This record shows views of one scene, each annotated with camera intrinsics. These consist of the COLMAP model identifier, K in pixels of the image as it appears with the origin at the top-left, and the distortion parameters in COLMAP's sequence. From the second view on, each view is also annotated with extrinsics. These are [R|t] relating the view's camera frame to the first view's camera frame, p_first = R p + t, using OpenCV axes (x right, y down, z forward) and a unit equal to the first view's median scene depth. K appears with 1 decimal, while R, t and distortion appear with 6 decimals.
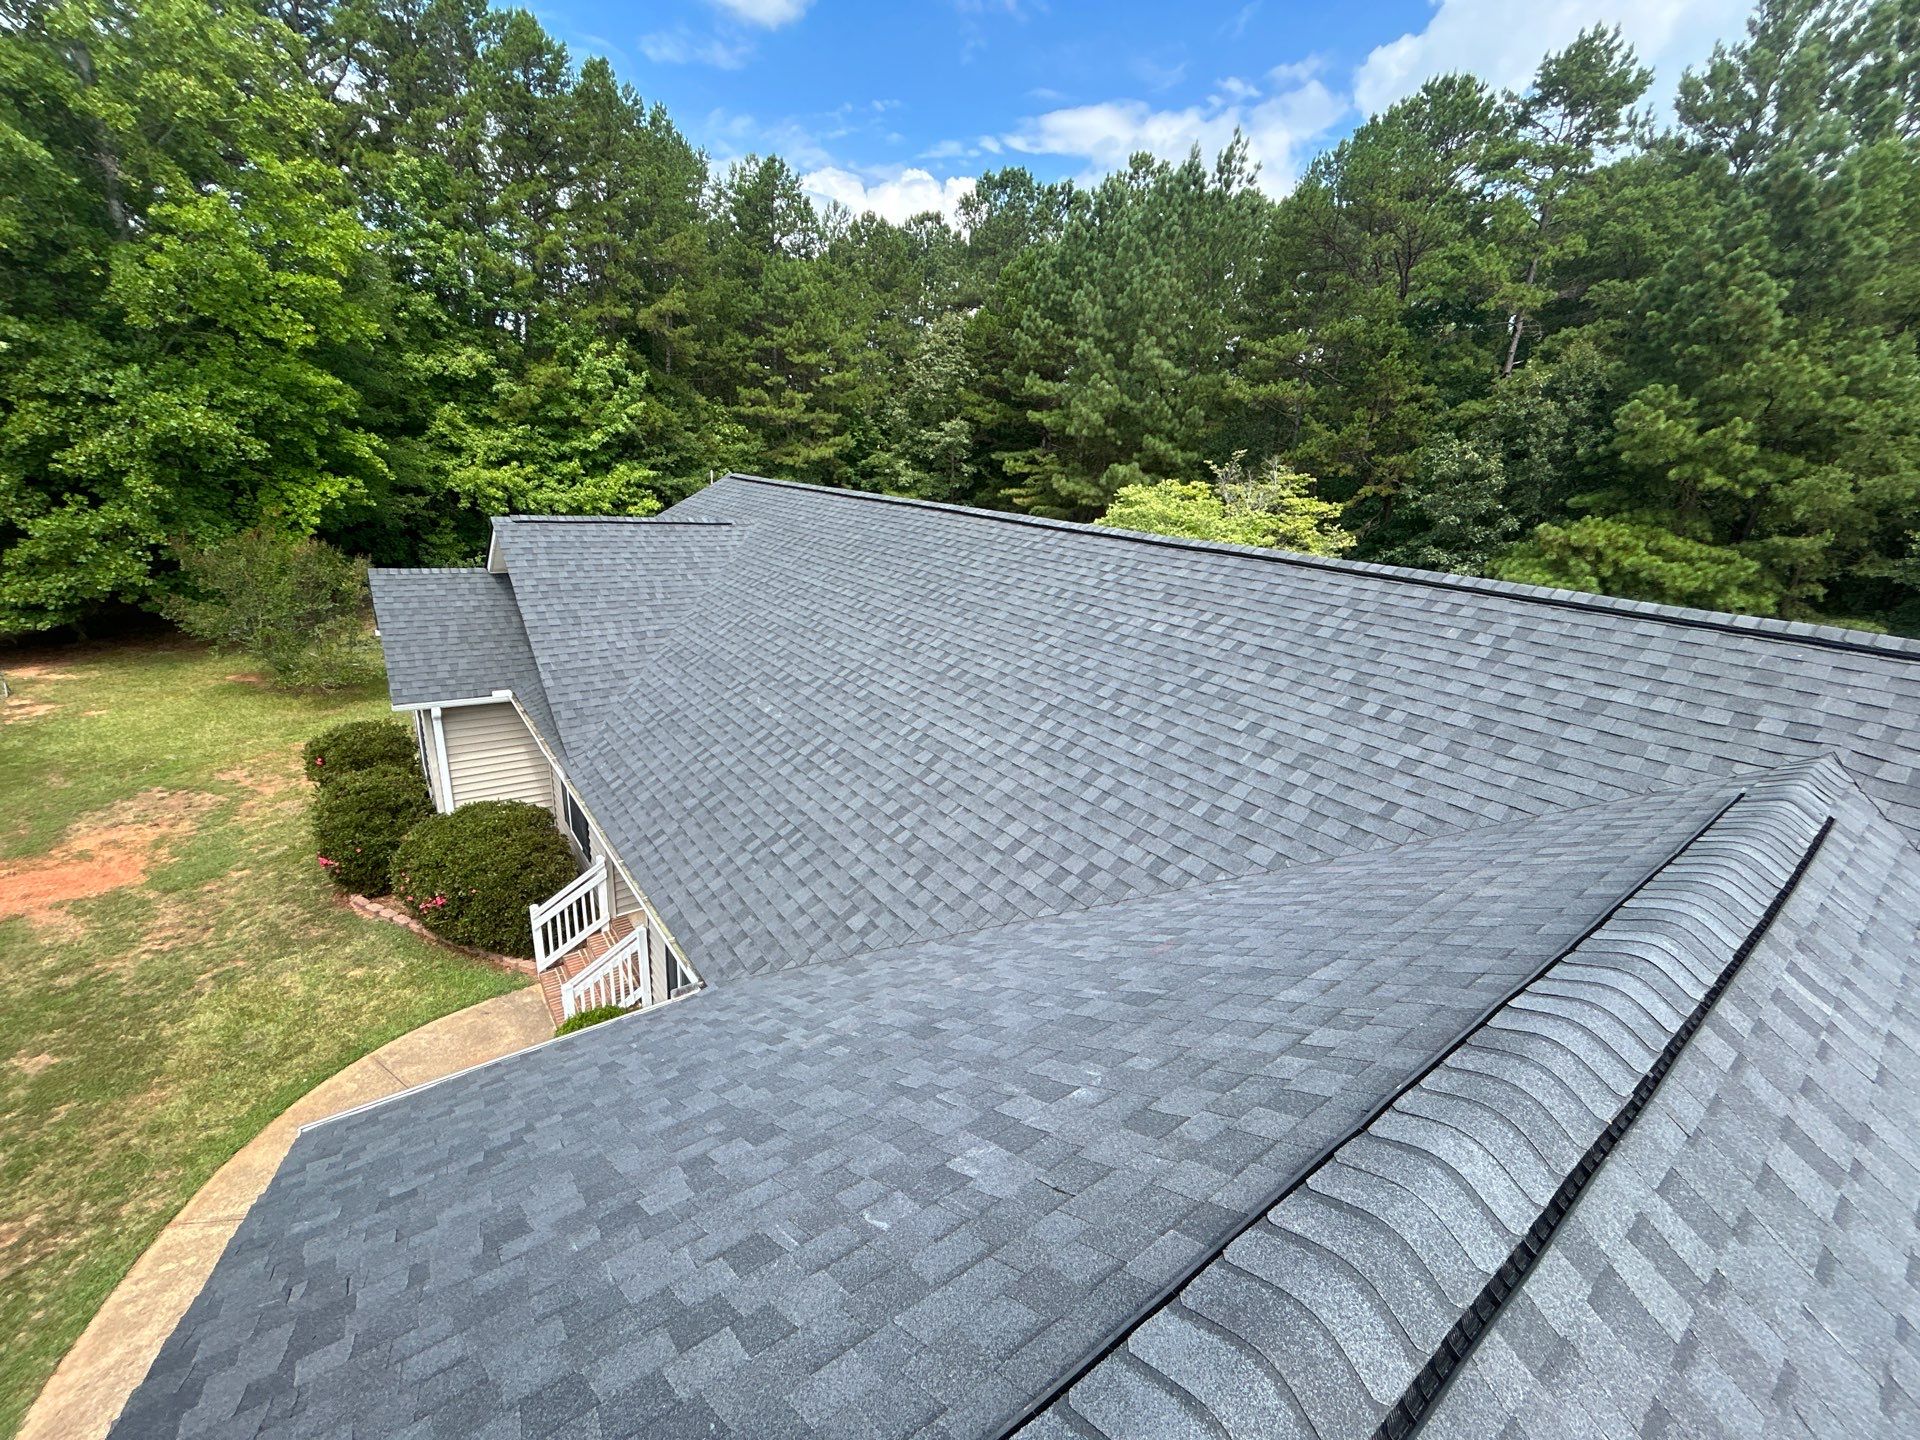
lens RADIAL K [[798.3, 0, 960.0], [0, 798.3, 720.0], [0, 0, 1]] dist [0.003282, 0.000386]
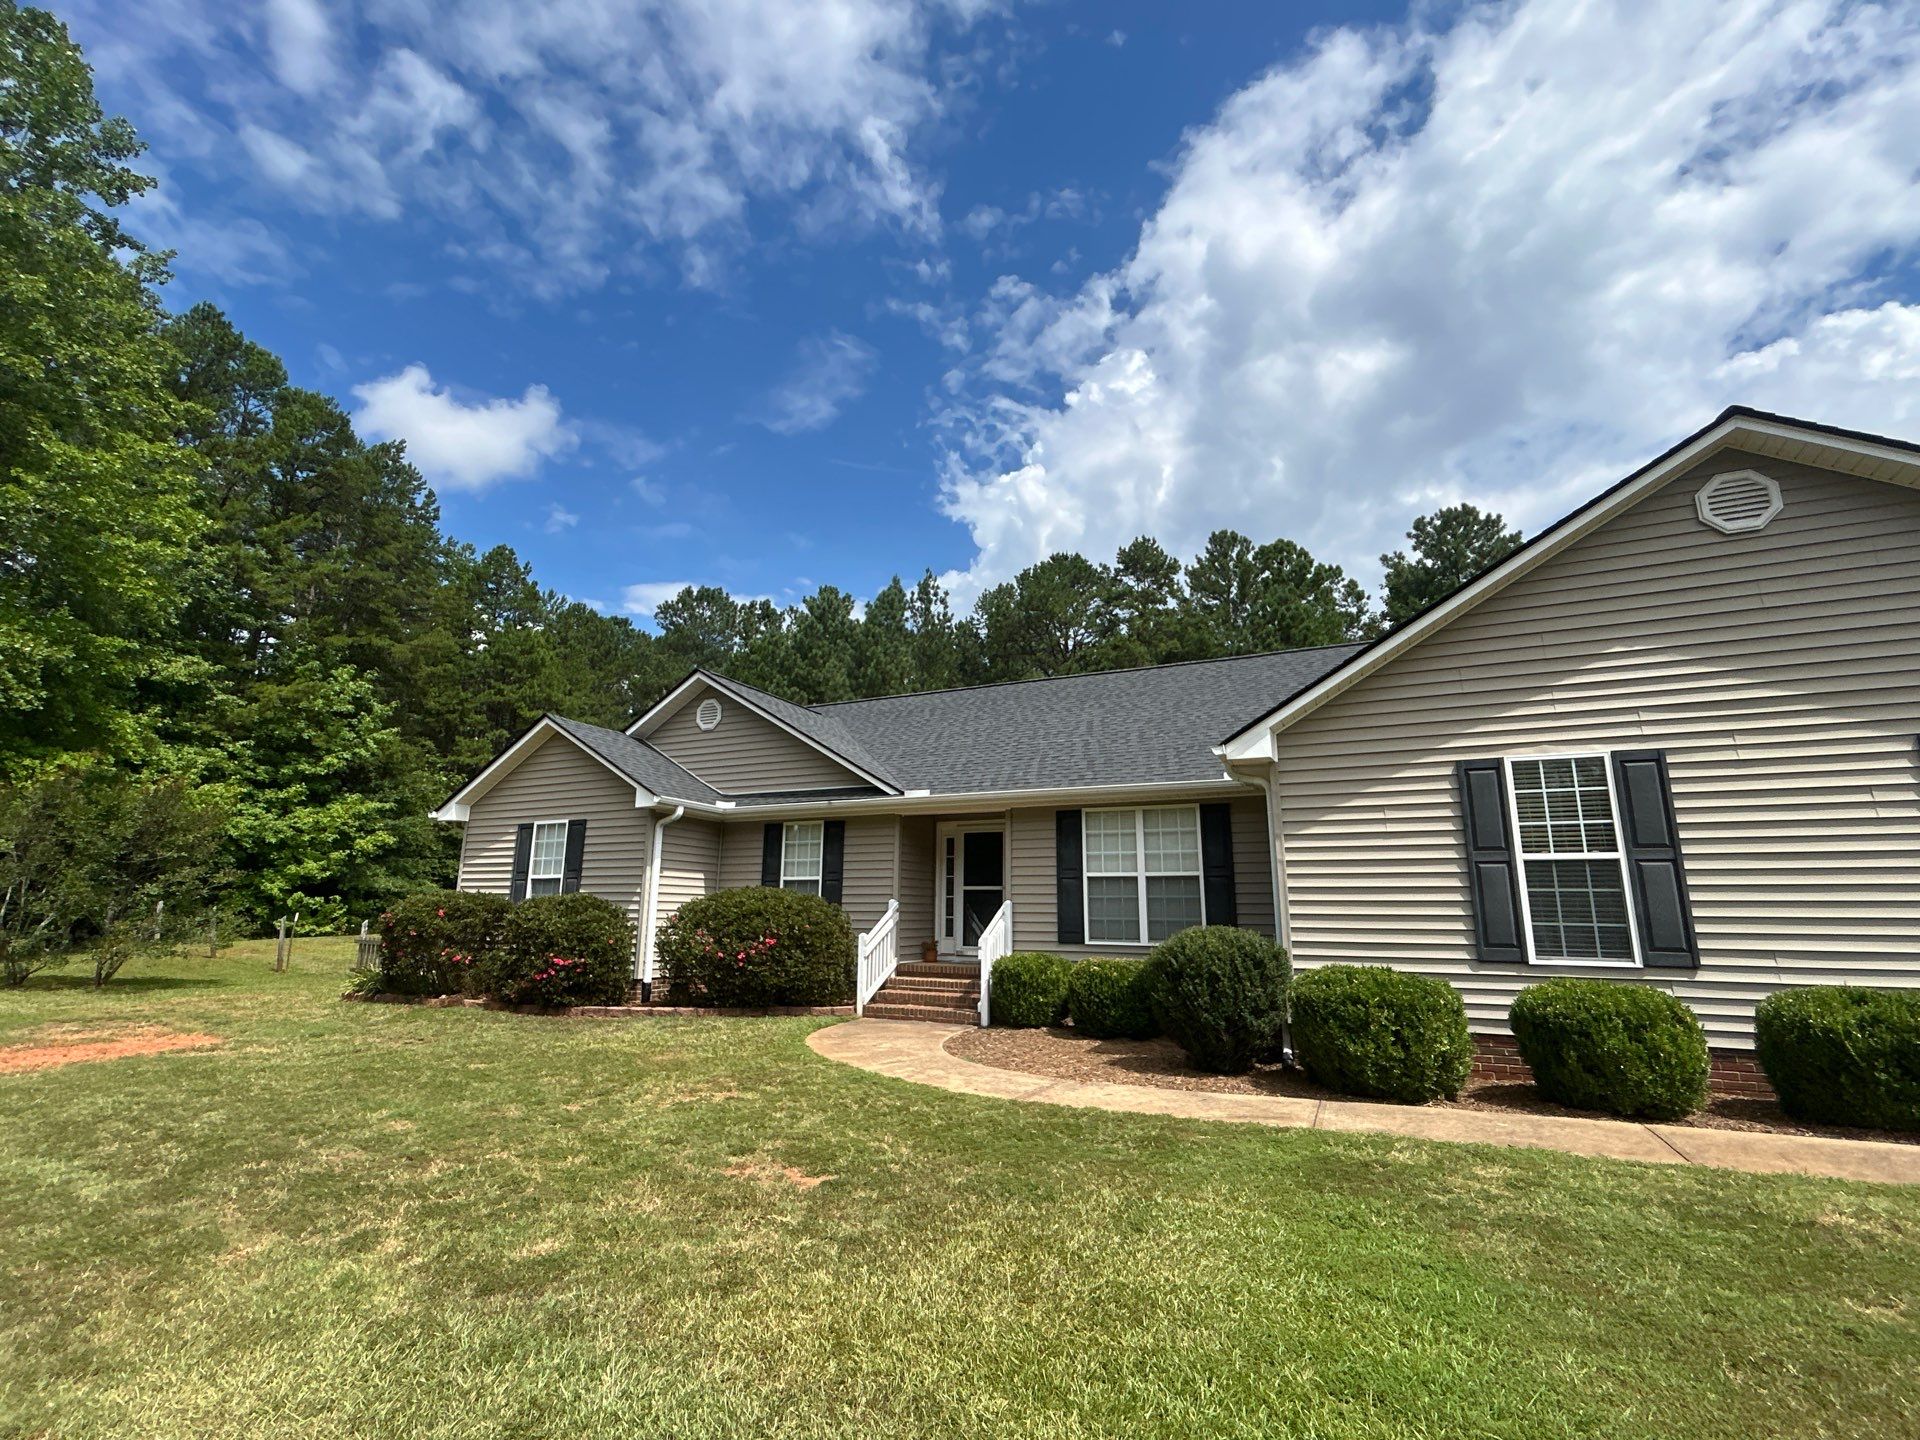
lens RADIAL K [[877.1, 0, 960.0], [0, 877.1, 720.0], [0, 0, 1]] dist [0.001014, -0.000839]
pose [[0.885337, 0.039830, 0.463242, -0.292952], [0.194080, 0.873714, -0.446045, 0.159926], [-0.422507, 0.484806, 0.765801, -0.031259]]
